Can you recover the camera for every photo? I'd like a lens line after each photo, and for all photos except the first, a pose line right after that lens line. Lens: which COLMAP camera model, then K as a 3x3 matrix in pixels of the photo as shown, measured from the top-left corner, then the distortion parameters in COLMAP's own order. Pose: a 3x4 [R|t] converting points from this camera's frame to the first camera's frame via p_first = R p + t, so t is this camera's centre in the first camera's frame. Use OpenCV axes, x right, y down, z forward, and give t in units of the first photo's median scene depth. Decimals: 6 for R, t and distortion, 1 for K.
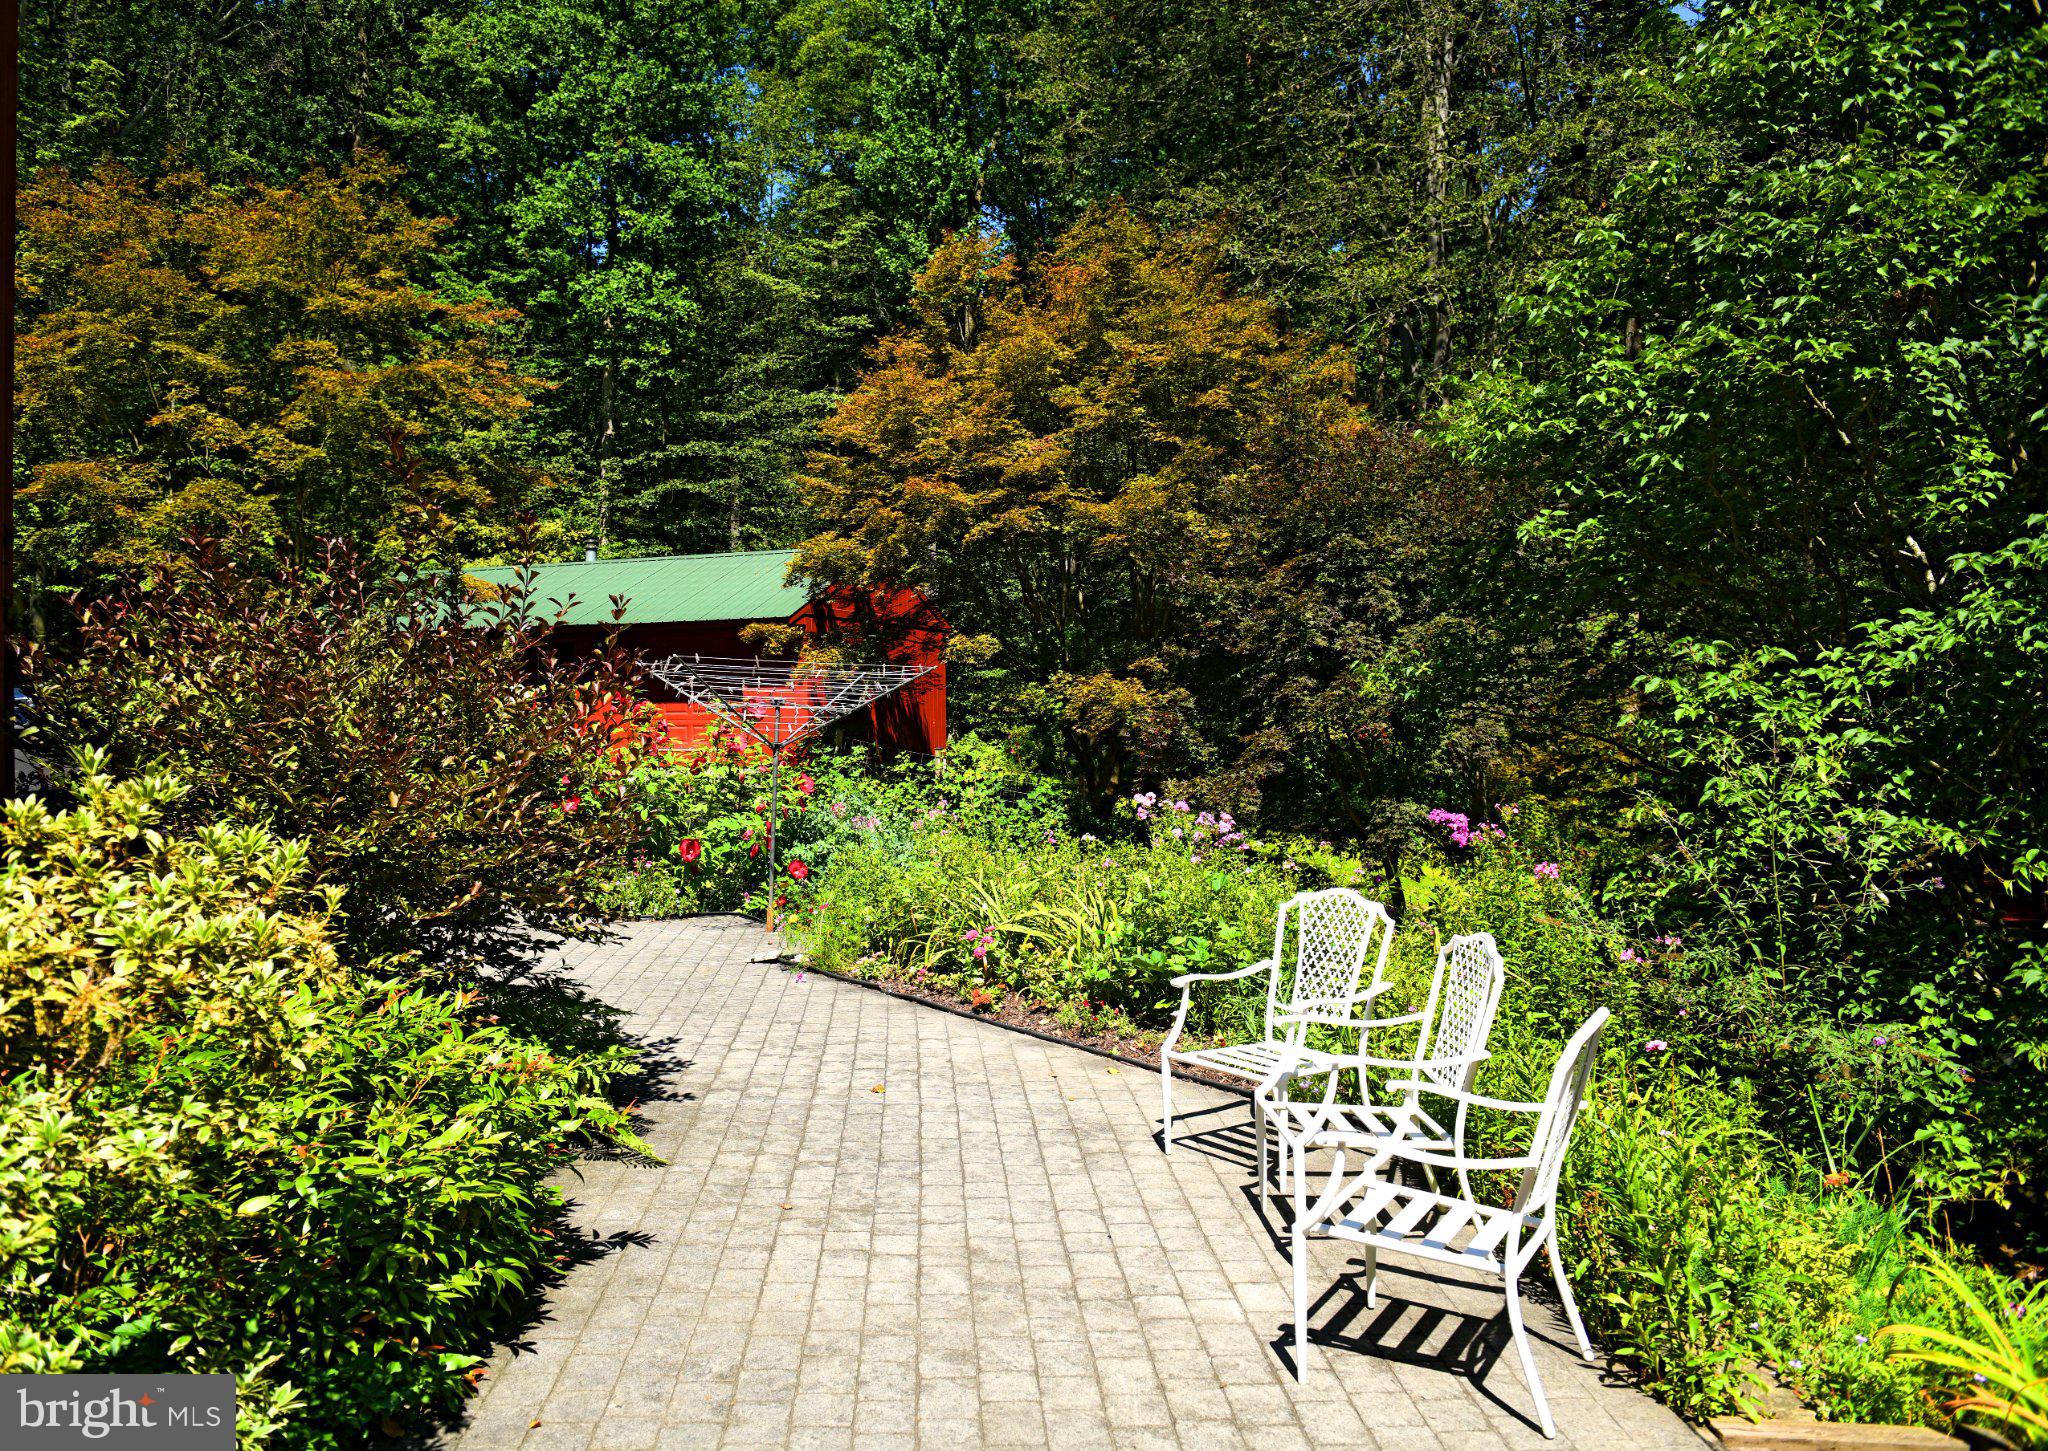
lens RADIAL K [[1512.3, 0, 1019.1], [0, 1512.3, 720.6], [0, 0, 1]] dist [-0.027612, -0.002913]
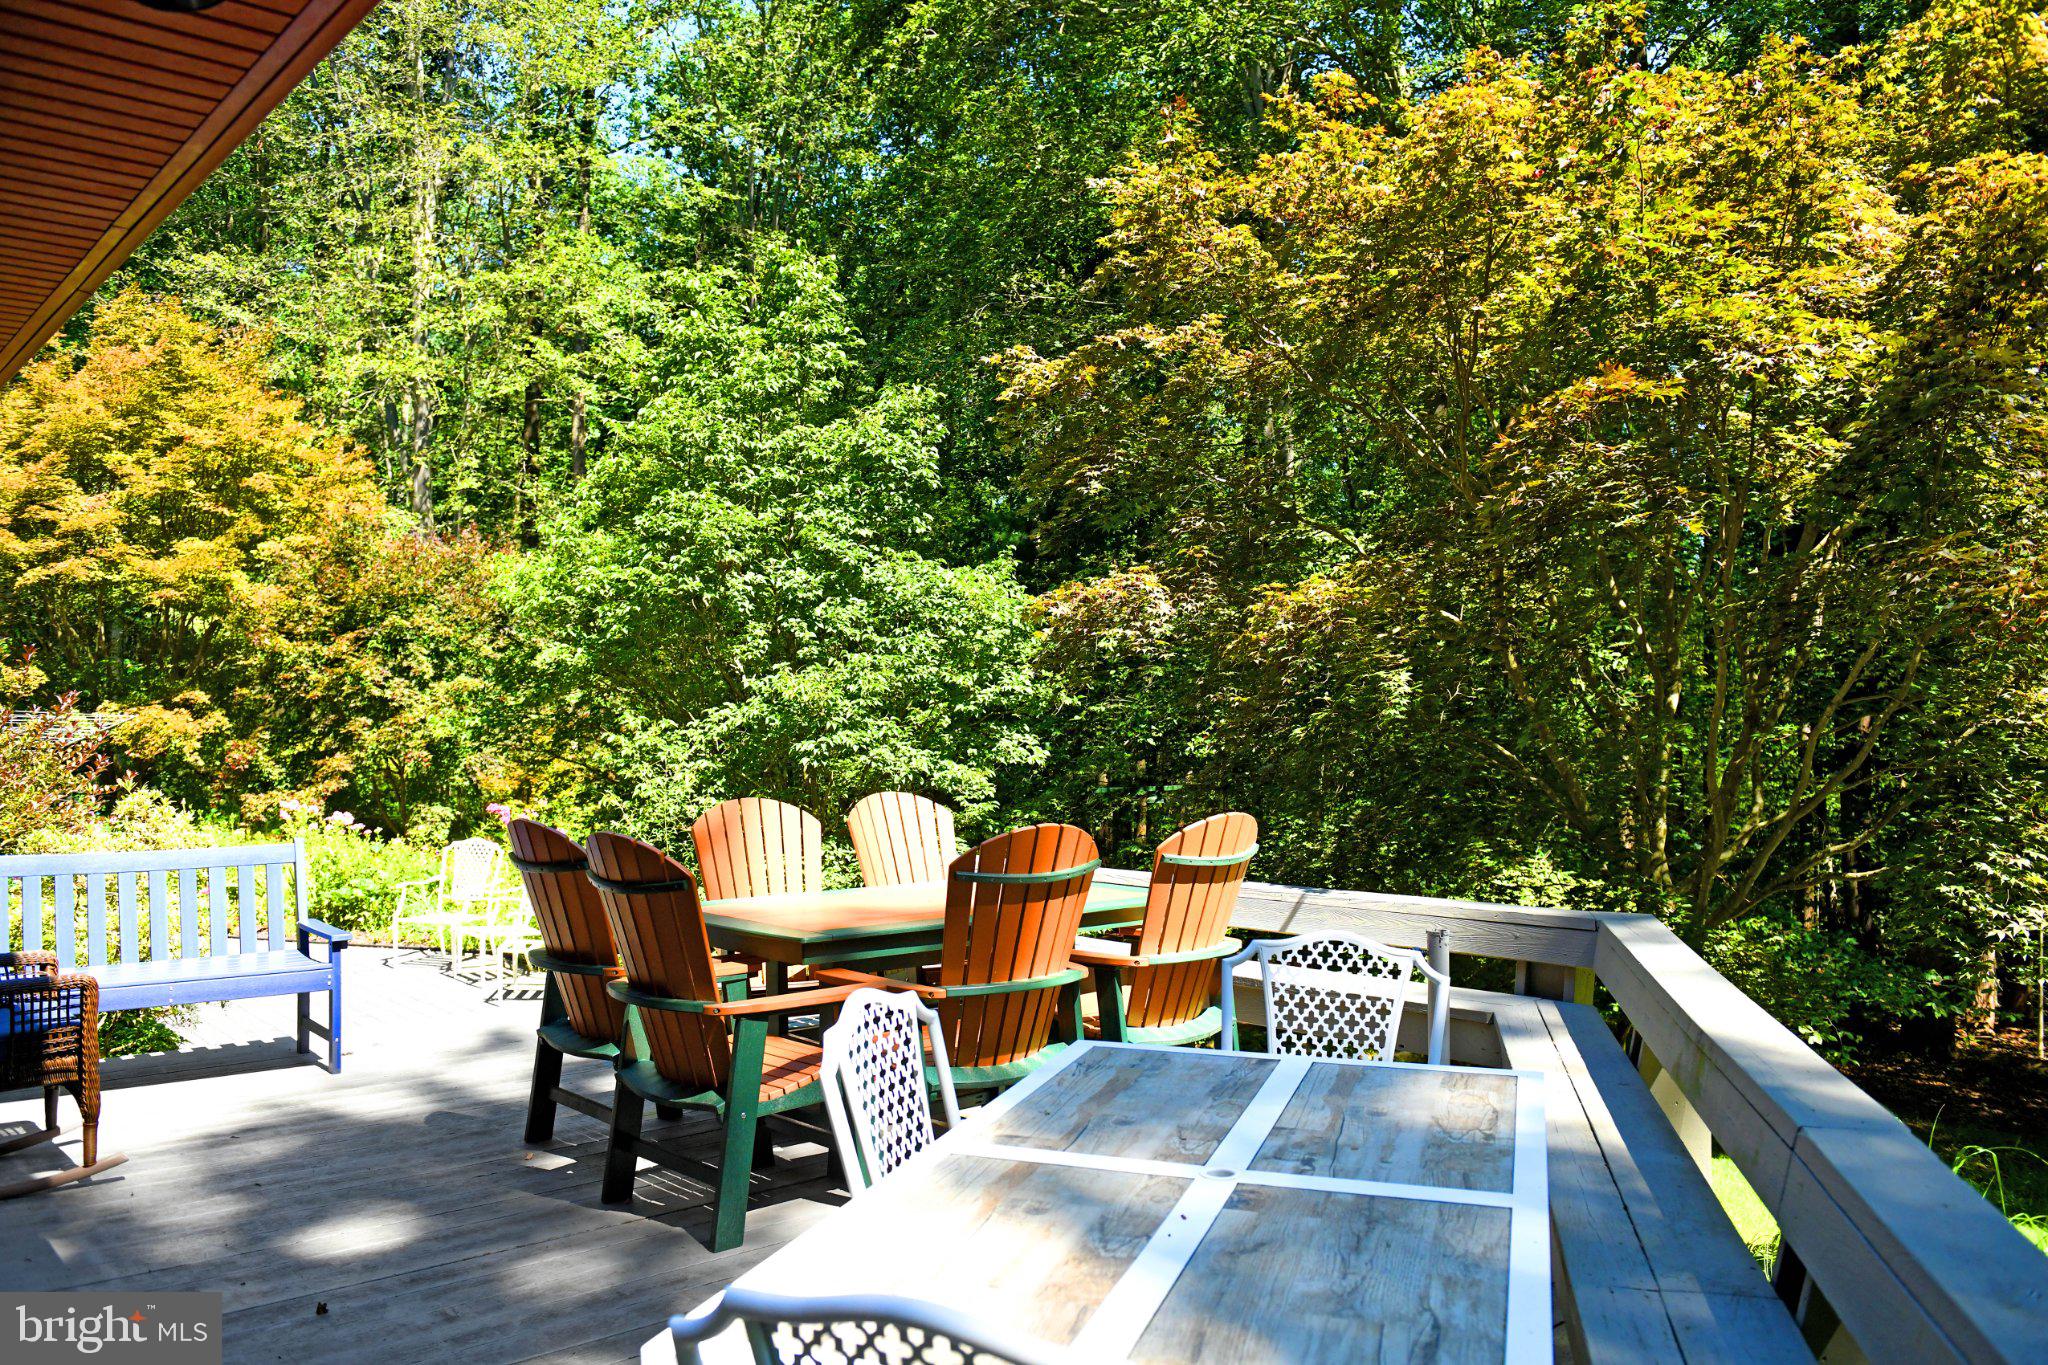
lens RADIAL K [[1540.4, 0, 1023.0], [0, 1540.4, 677.6], [0, 0, 1]] dist [-0.046975, -0.003055]
pose [[0.778351, 0.028109, 0.627200, -0.217173], [-0.004449, 0.999219, -0.039261, -0.012952], [-0.627814, 0.027769, 0.777868, -0.466038]]
